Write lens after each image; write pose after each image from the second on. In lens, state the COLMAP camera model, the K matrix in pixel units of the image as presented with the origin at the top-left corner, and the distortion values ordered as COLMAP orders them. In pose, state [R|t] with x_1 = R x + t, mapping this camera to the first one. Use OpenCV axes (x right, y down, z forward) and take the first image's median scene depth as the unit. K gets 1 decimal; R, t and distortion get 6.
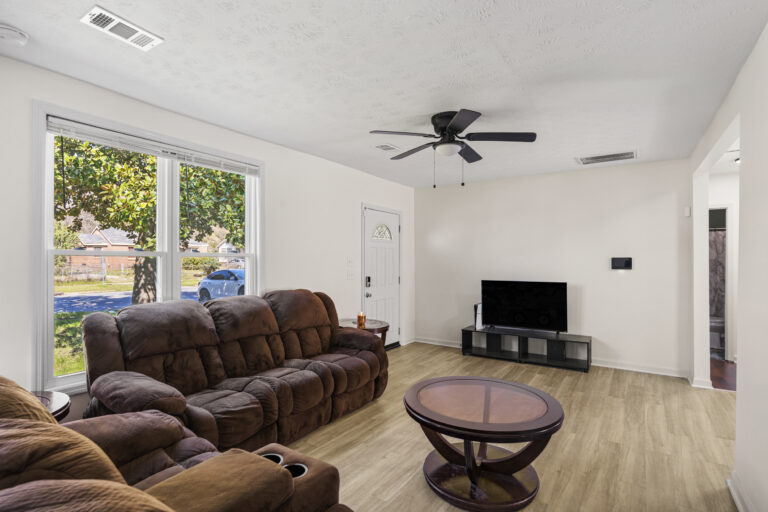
lens RADIAL K [[390.8, 0, 384.6], [0, 390.8, 257.4], [0, 0, 1]] dist [-0.002663, -0.000755]
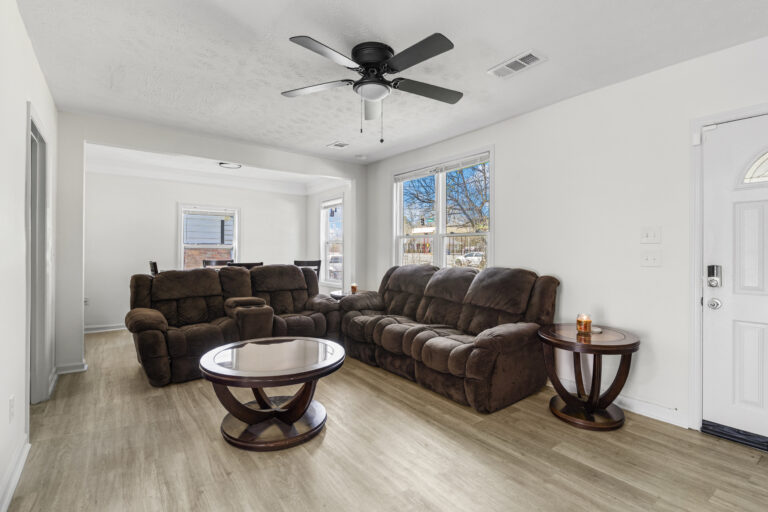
lens RADIAL K [[373.0, 0, 385.0], [0, 373.0, 250.7], [0, 0, 1]] dist [0.004202, 0.000067]
pose [[-0.352813, -0.002304, -0.935691, 1.103510], [-0.001561, 0.999997, -0.001874, 0.068374], [0.935693, 0.000799, -0.352816, 1.628265]]
